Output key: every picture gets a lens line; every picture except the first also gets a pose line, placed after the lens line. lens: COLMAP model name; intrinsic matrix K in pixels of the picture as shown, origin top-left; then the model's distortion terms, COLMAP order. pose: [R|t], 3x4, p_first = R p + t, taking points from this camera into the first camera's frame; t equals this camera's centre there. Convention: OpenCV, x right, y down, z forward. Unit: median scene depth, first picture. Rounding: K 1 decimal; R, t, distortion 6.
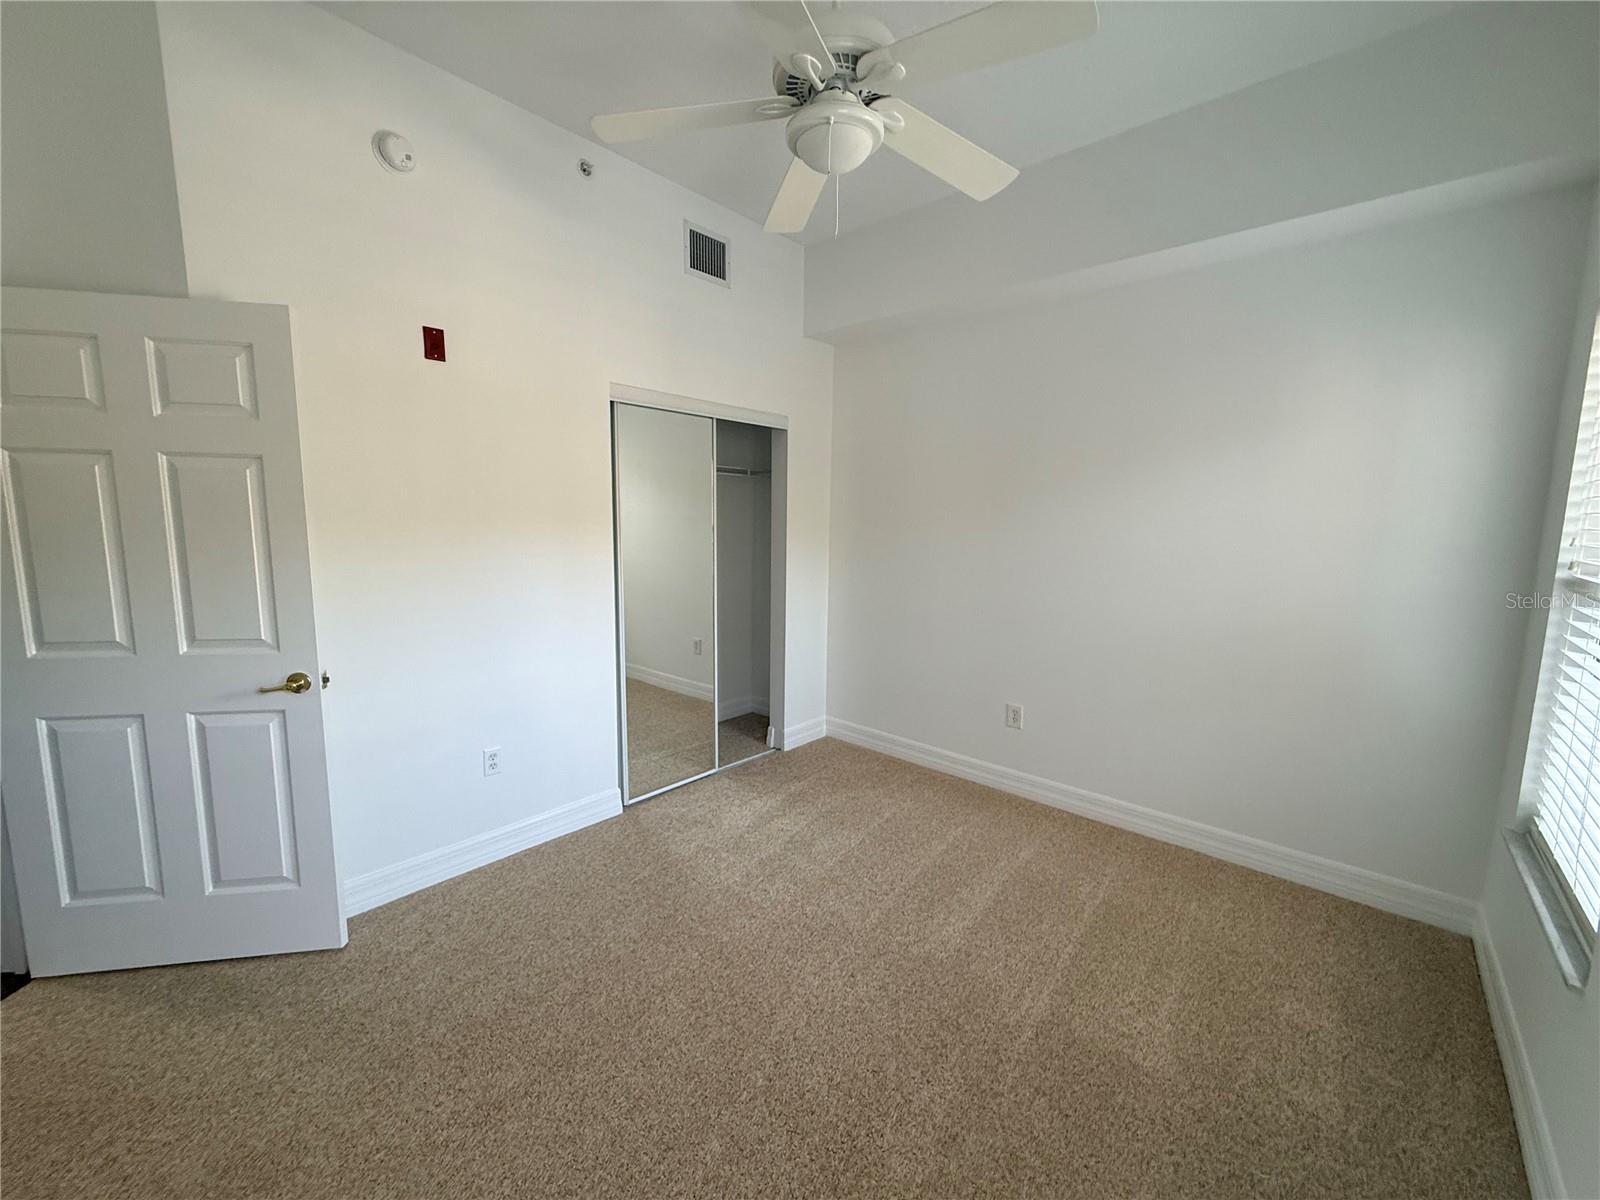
lens RADIAL K [[641.7, 0, 798.1], [0, 641.7, 595.6], [0, 0, 1]] dist [-0.001790, 0.000743]
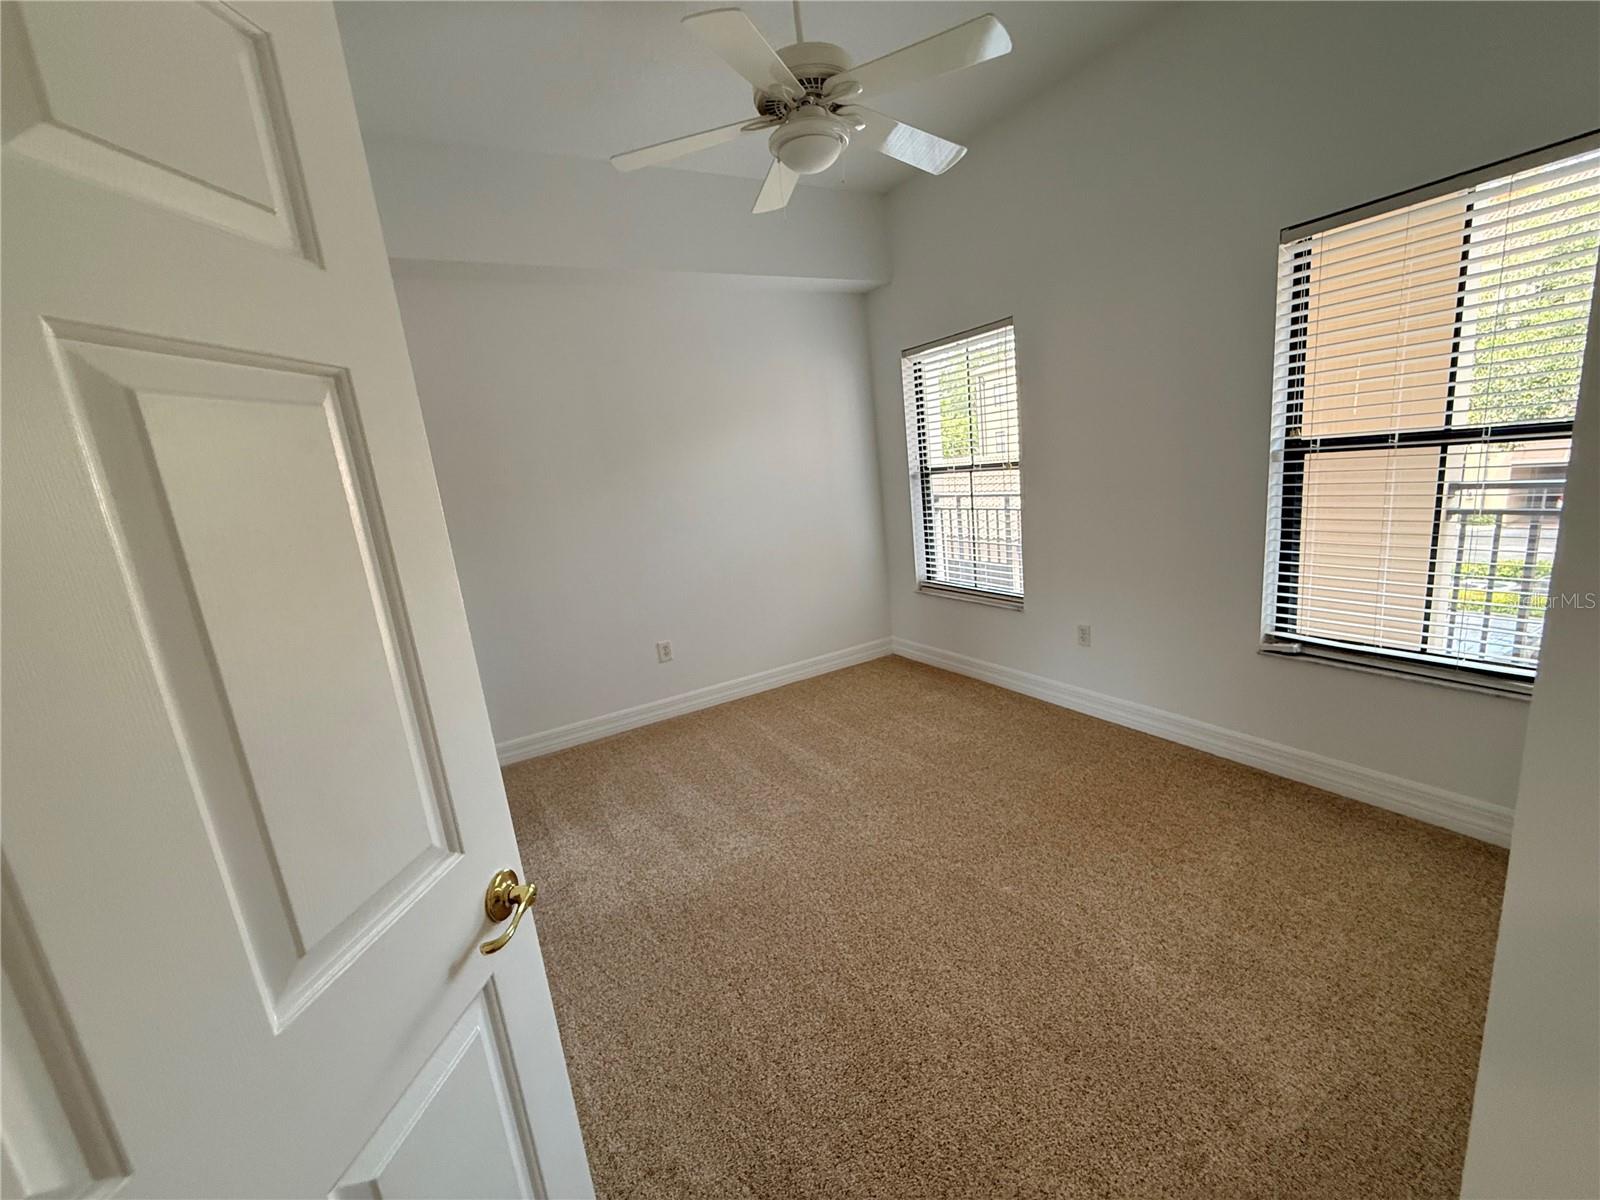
lens RADIAL K [[641.7, 0, 797.8], [0, 641.7, 599.8], [0, 0, 1]] dist [-0.001790, 0.000743]
pose [[0.301832, -0.244652, 0.921435, -0.731399], [0.222192, 0.957948, 0.181564, -0.066719], [-0.927108, 0.149934, 0.343499, 0.427104]]
